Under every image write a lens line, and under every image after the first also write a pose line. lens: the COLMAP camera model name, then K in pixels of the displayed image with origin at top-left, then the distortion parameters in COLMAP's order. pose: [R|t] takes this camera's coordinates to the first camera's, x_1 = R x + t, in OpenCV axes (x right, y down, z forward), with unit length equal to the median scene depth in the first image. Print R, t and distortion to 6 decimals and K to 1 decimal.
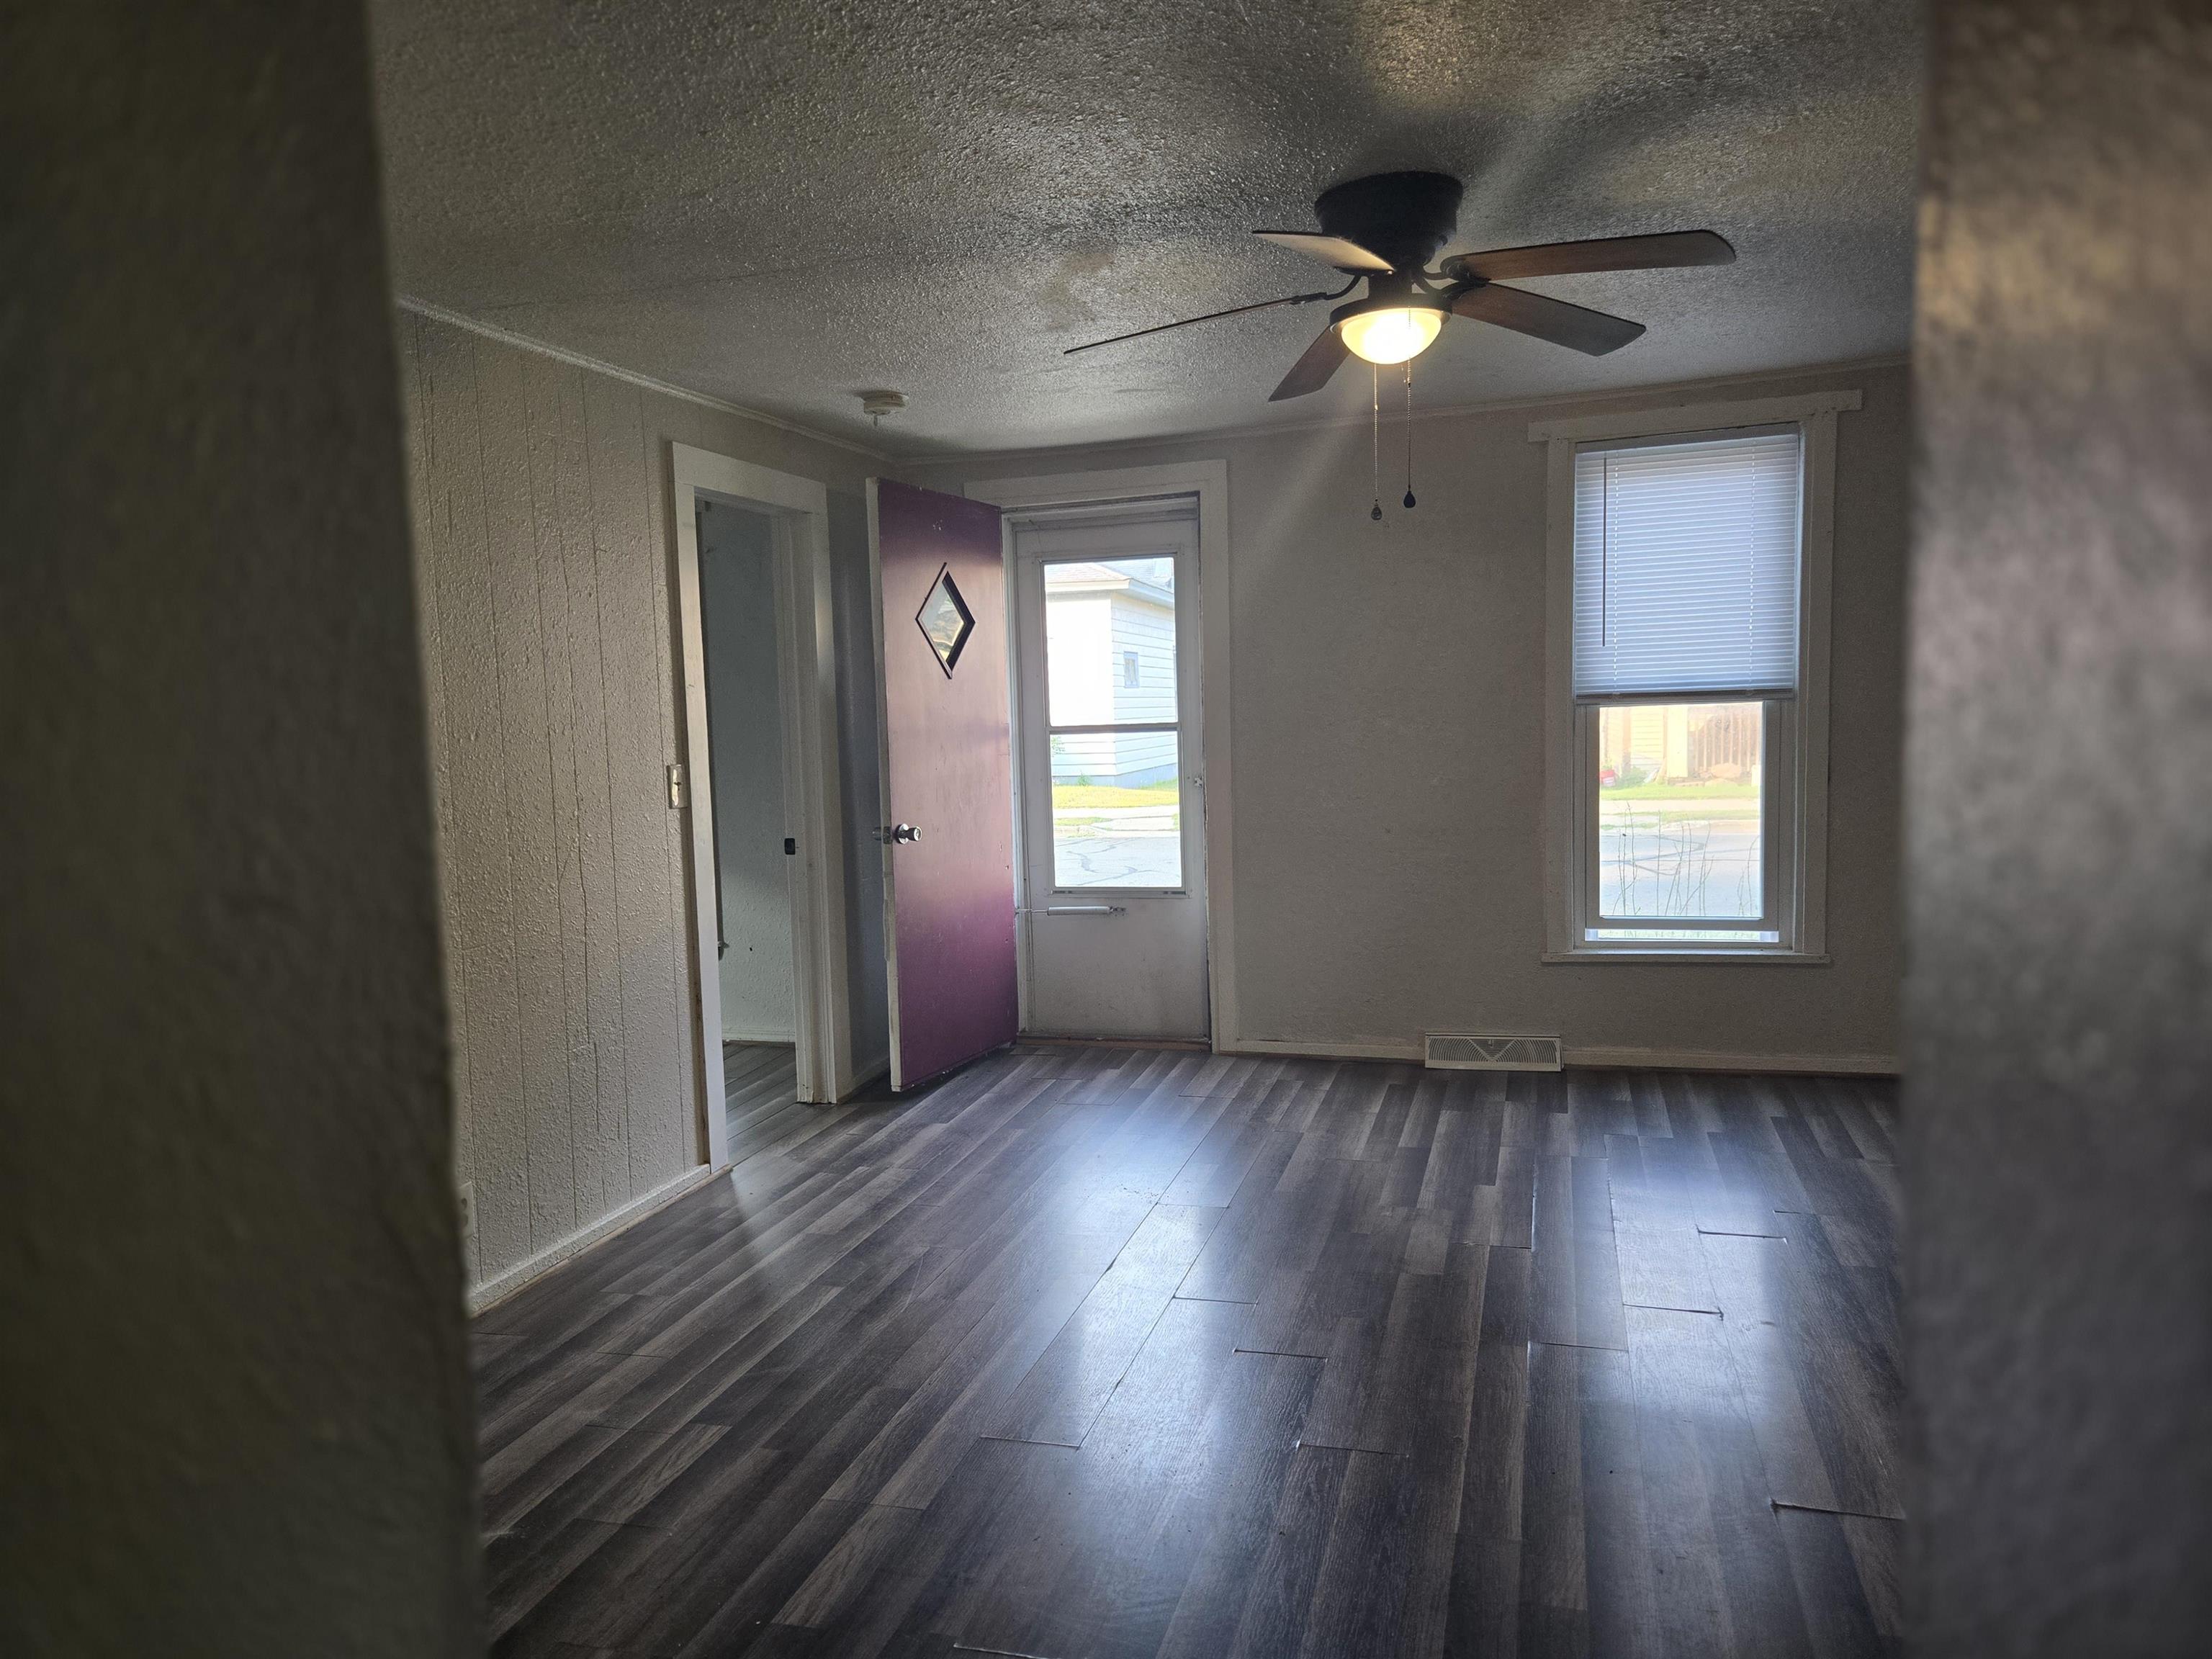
lens RADIAL K [[1490.6, 0, 1138.0], [0, 1490.6, 842.6], [0, 0, 1]] dist [0.053765, -0.043572]
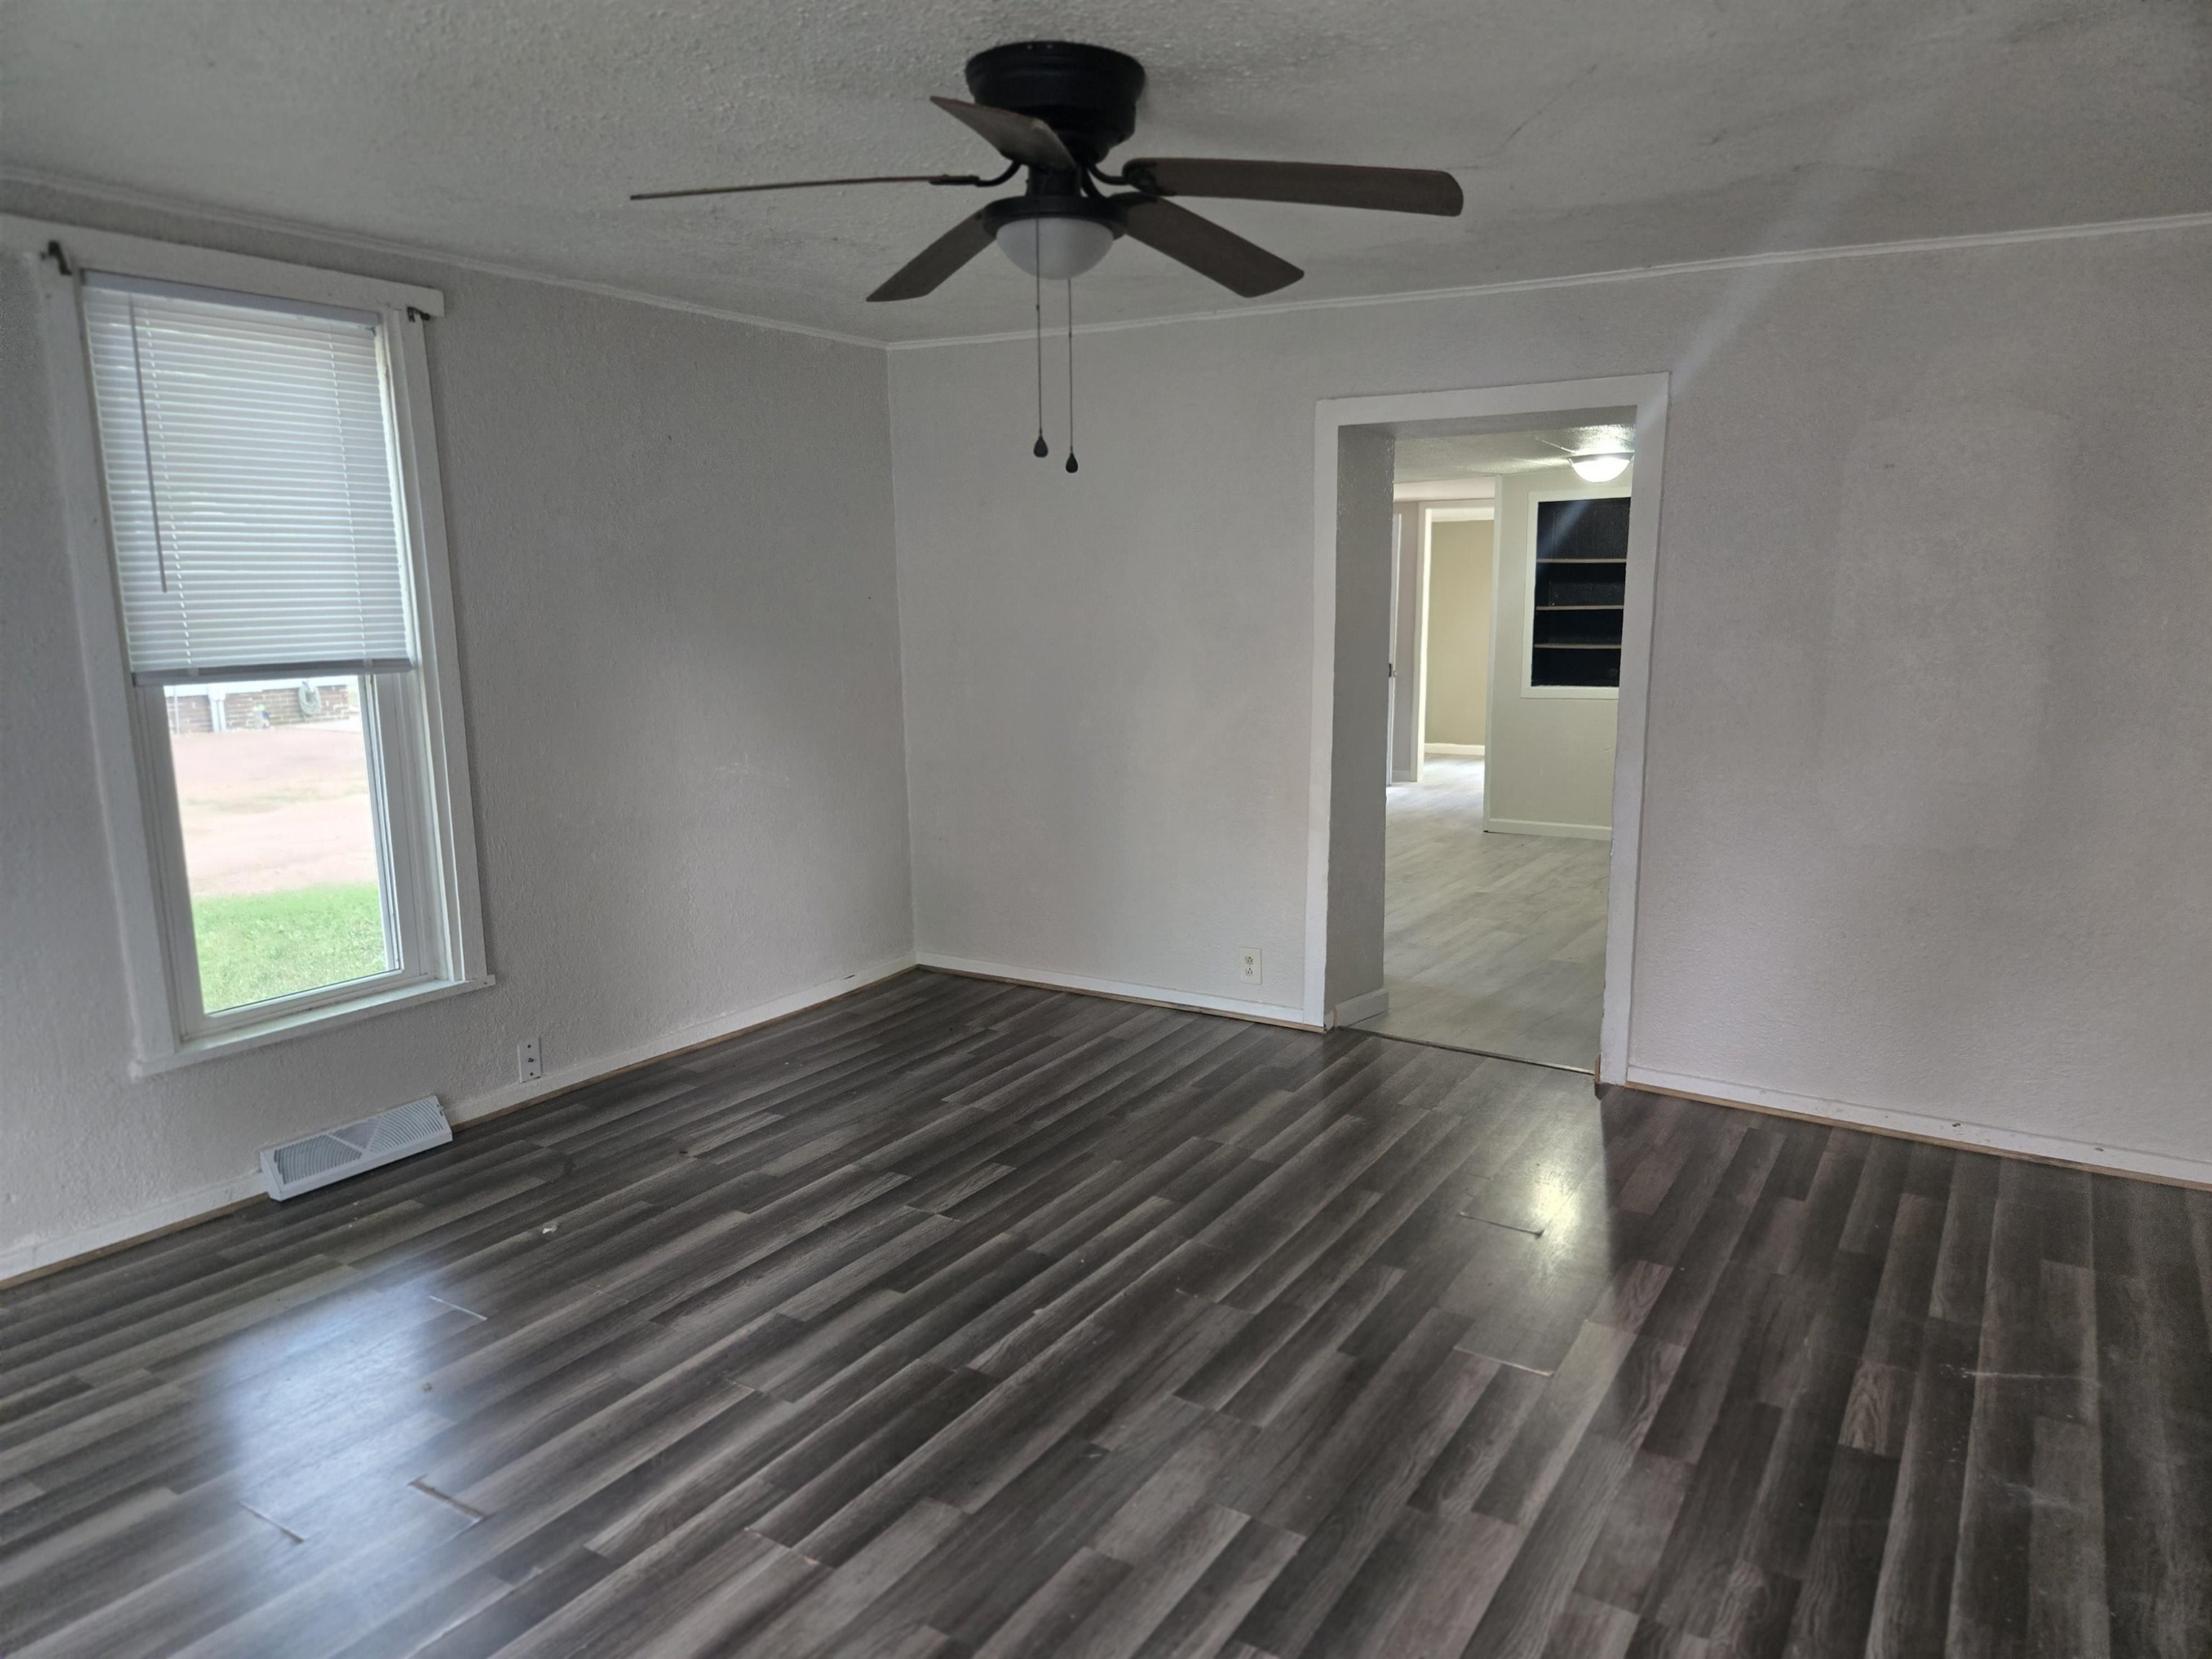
lens RADIAL K [[1483.9, 0, 1148.1], [0, 1483.9, 834.1], [0, 0, 1]] dist [0.056331, -0.043906]
pose [[-0.966157, -0.012143, 0.257670, -0.051829], [0.052930, 0.968305, 0.244097, -0.122742], [-0.252467, 0.249474, -0.934892, 1.037374]]
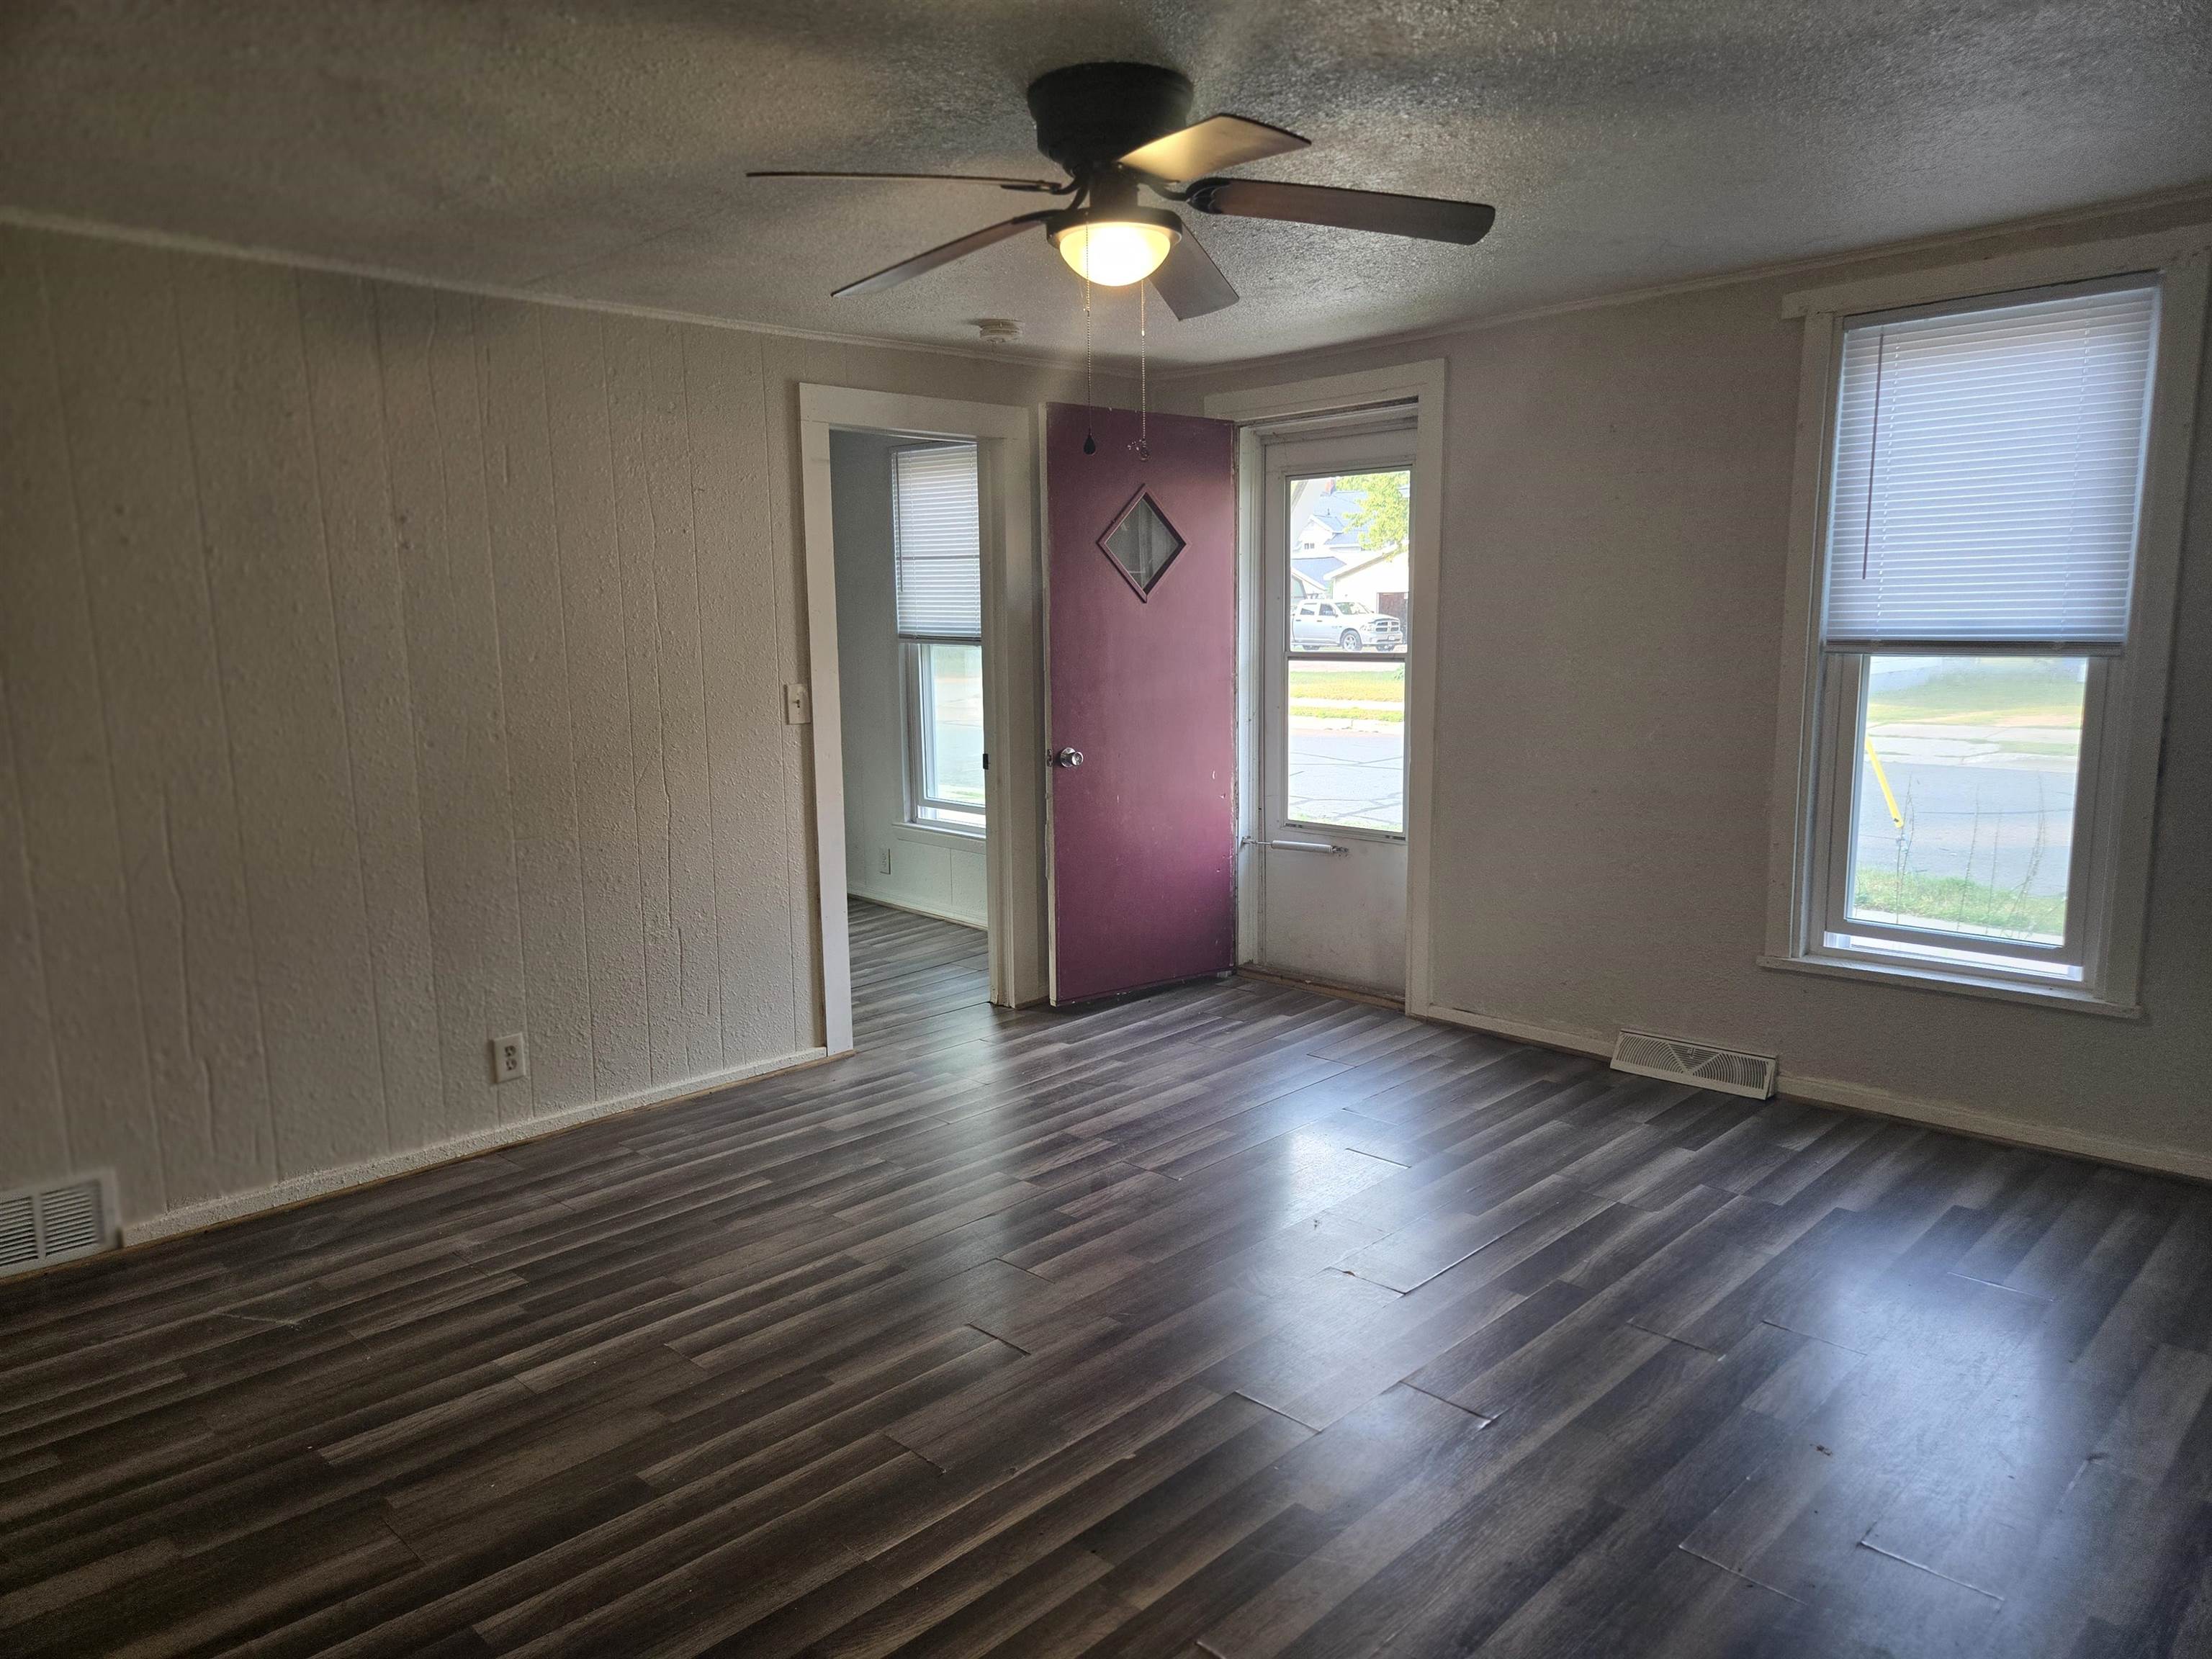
lens RADIAL K [[1490.6, 0, 1138.0], [0, 1490.6, 842.6], [0, 0, 1]] dist [0.053765, -0.043572]
pose [[0.884803, 0.095396, -0.456095, 0.348743], [-0.061050, 0.994115, 0.089493, -0.041628], [0.461948, -0.051339, 0.885420, 0.118996]]
